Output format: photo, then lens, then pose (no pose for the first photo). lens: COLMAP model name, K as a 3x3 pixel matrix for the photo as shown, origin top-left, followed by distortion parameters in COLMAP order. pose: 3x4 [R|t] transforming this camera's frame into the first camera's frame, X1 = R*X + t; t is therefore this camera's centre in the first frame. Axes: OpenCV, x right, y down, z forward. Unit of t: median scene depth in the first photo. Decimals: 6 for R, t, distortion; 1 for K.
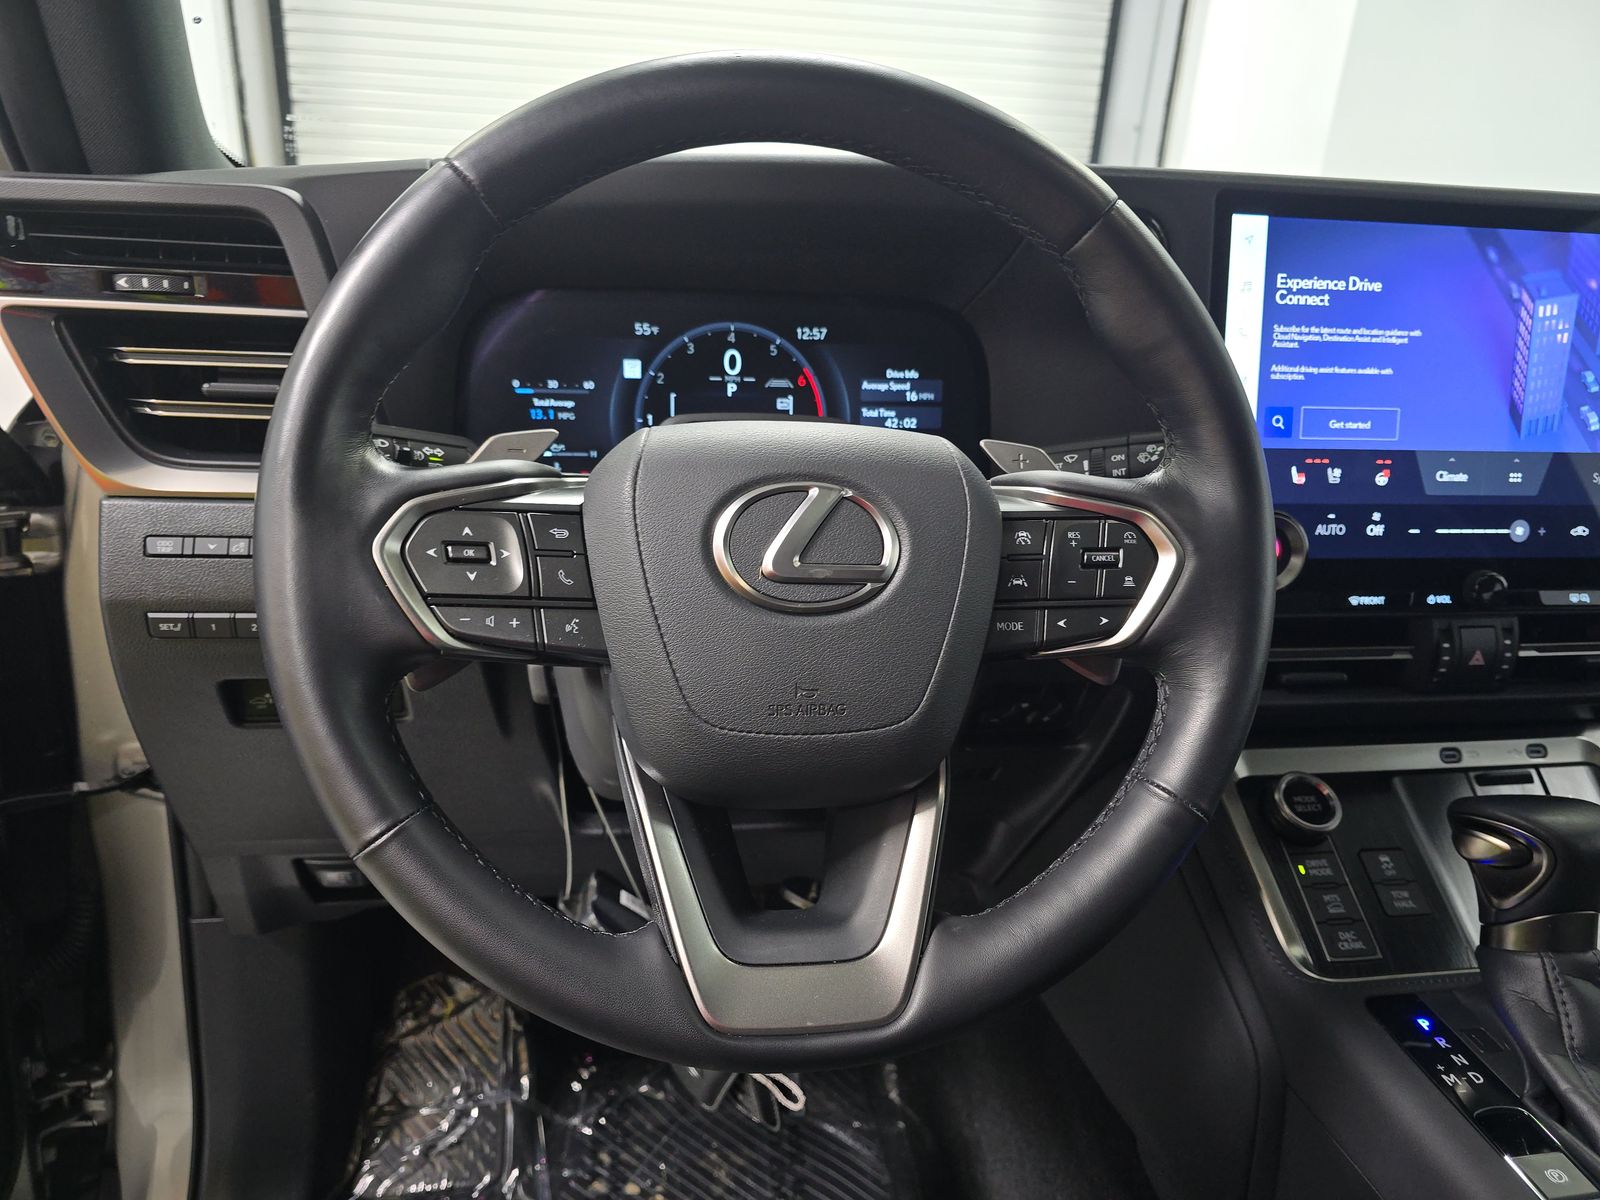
lens RADIAL K [[1074.8, 0, 783.4], [0, 1074.8, 594.3], [0, 0, 1]] dist [0.017803, -0.034197]
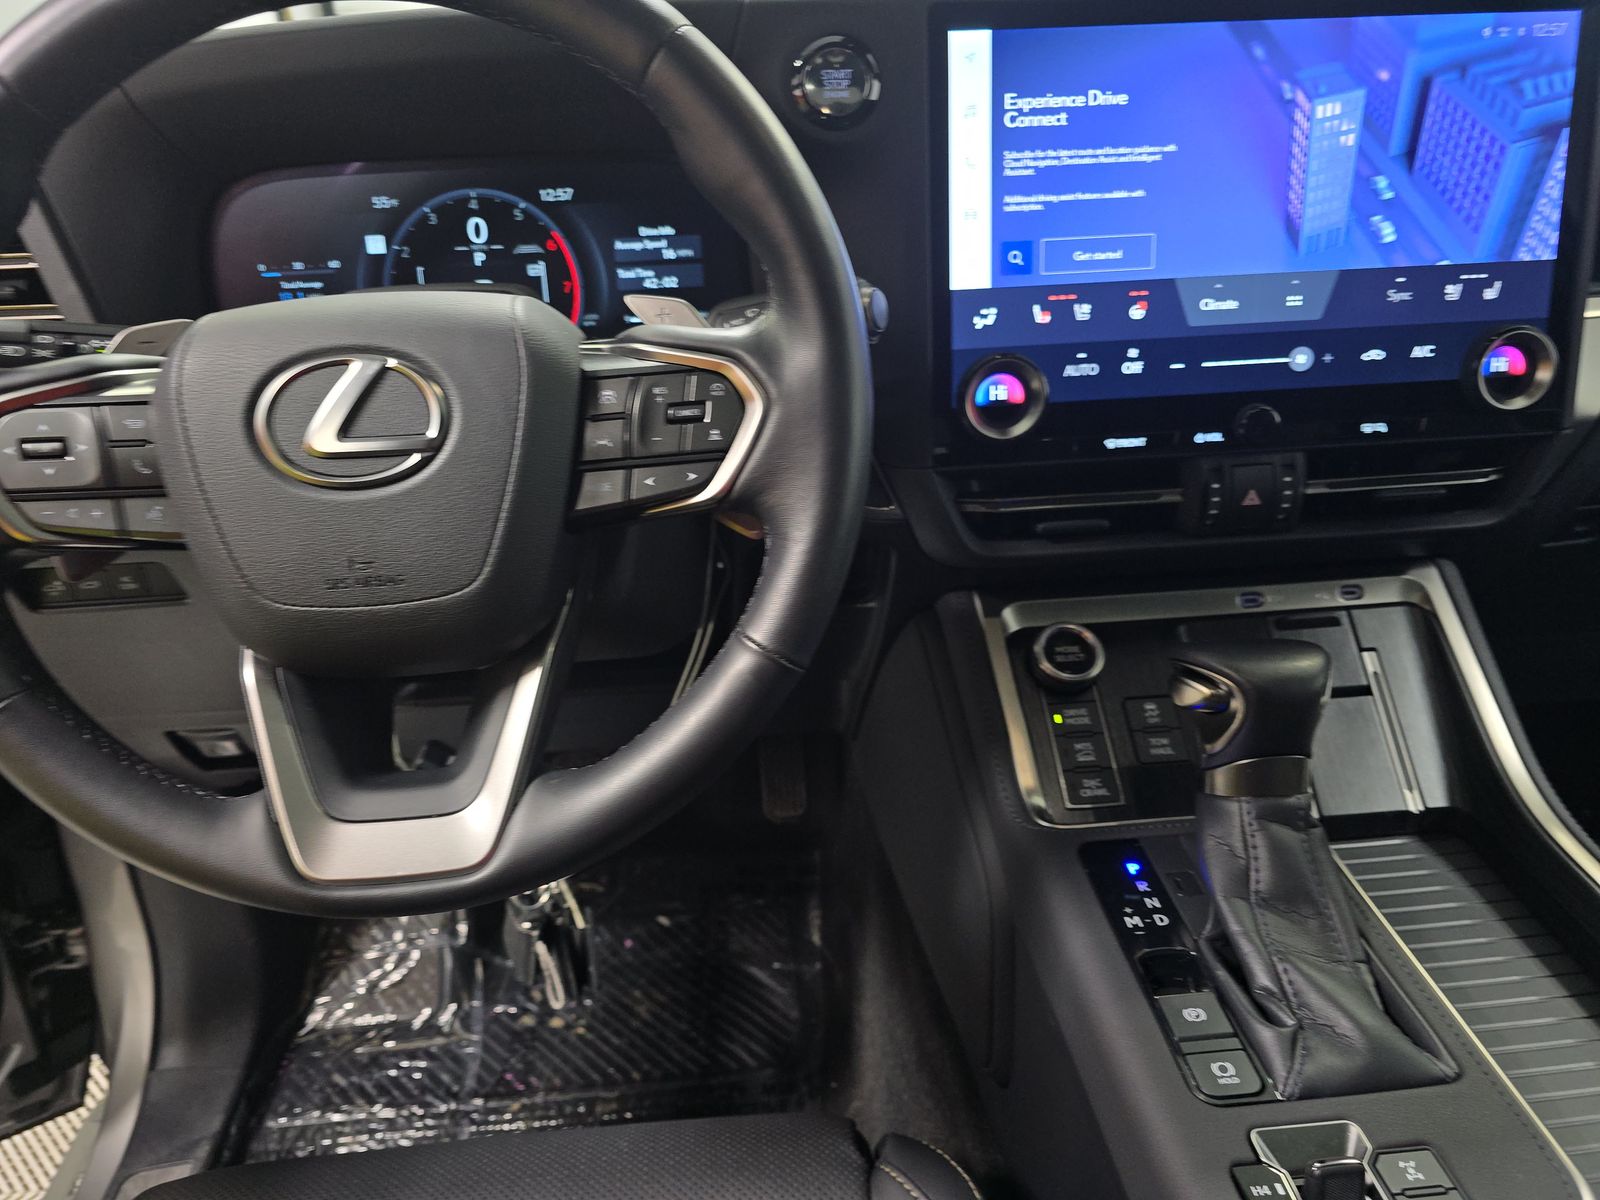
lens RADIAL K [[1074.8, 0, 812.9], [0, 1074.8, 591.3], [0, 0, 1]] dist [0.017803, -0.034197]
pose [[0.994397, -0.035018, -0.099744, 0.353375], [0.046687, 0.992013, 0.117174, 0.011598], [0.094844, -0.121174, 0.988090, 0.011861]]
